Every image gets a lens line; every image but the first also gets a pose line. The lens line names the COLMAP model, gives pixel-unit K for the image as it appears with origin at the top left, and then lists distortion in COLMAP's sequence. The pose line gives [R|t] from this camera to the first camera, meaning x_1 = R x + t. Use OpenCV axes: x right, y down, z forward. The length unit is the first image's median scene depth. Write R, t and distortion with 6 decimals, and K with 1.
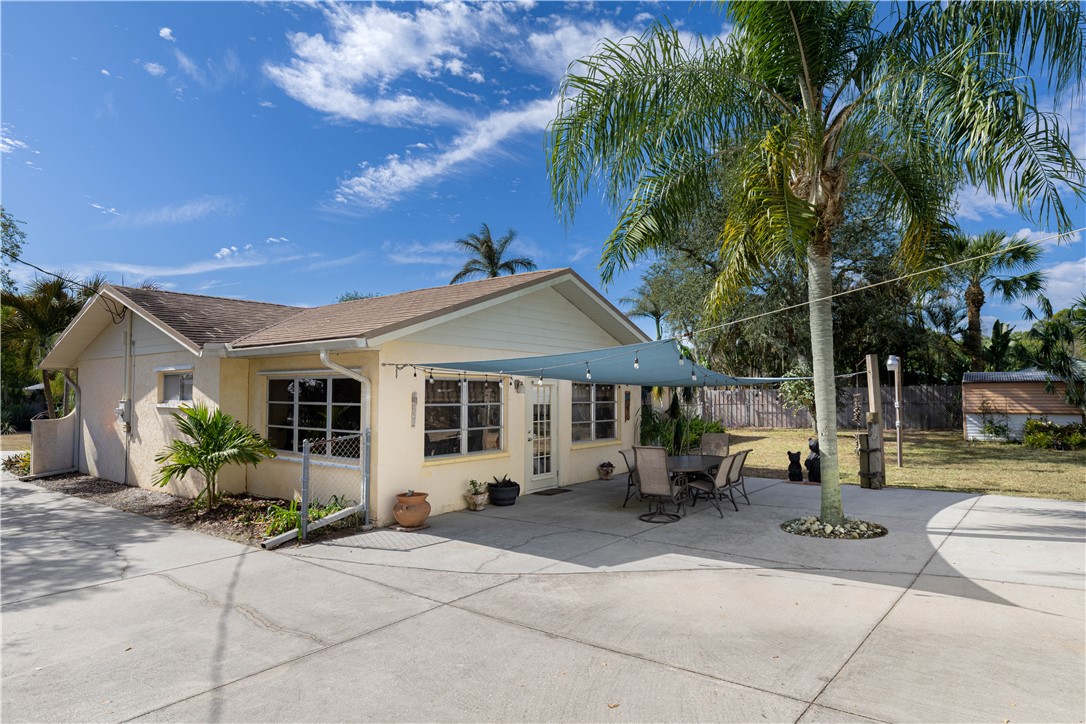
lens RADIAL K [[611.8, 0, 542.9], [0, 611.8, 367.9], [0, 0, 1]] dist [0.010080, -0.000222]
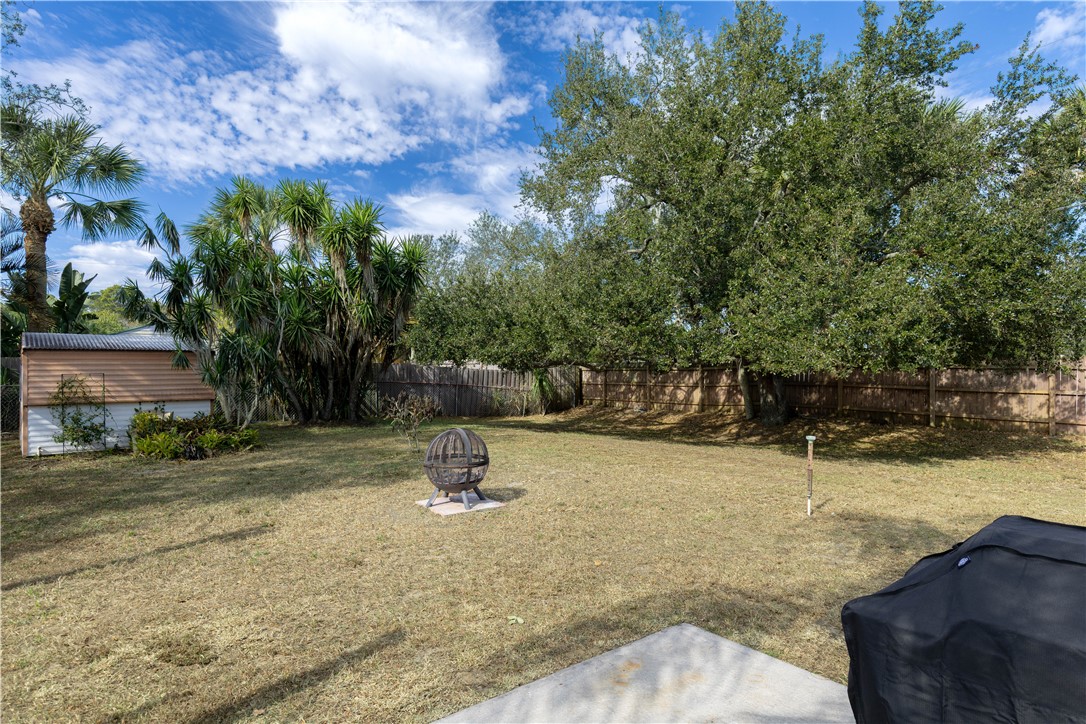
lens RADIAL K [[611.8, 0, 542.9], [0, 611.8, 367.9], [0, 0, 1]] dist [0.010080, -0.000222]
pose [[0.238629, 0.009772, 0.971062, 0.843363], [-0.039378, 0.999224, -0.000379, 0.072045], [-0.970312, -0.038148, 0.238829, 1.345679]]
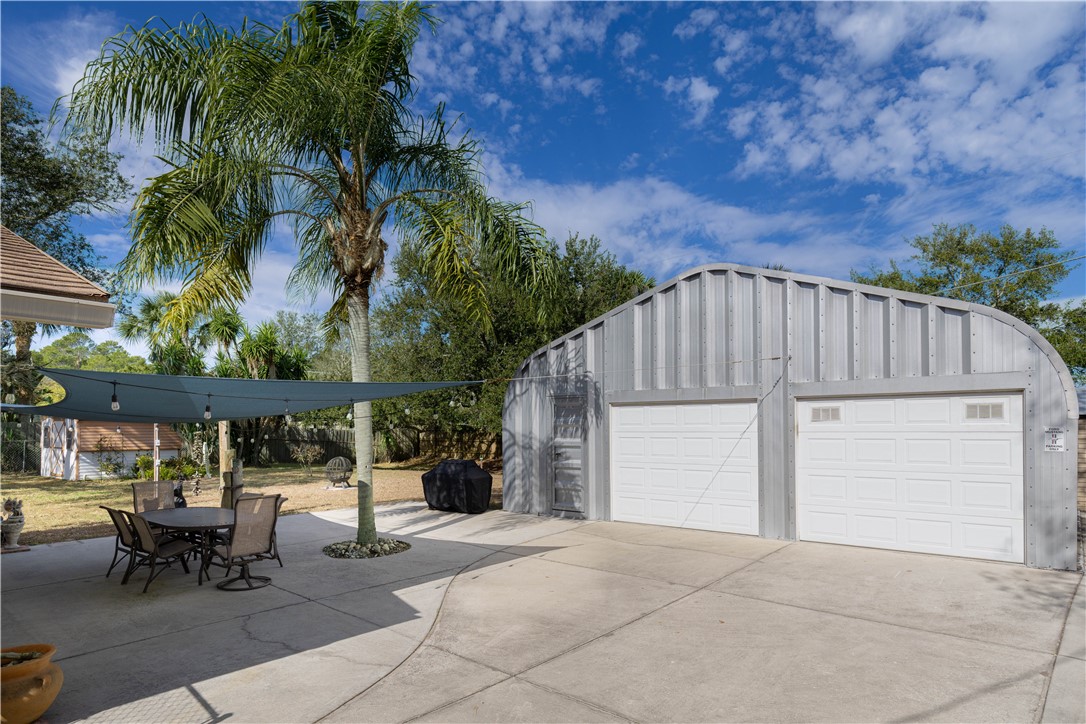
lens RADIAL K [[649.7, 0, 543.4], [0, 649.7, 406.2], [0, 0, 1]] dist [0.018798, 0.000471]
pose [[0.028465, 0.038895, 0.998838, -0.910357], [-0.041930, 0.998410, -0.037683, 0.036668], [-0.998715, -0.040808, 0.030051, 0.799954]]
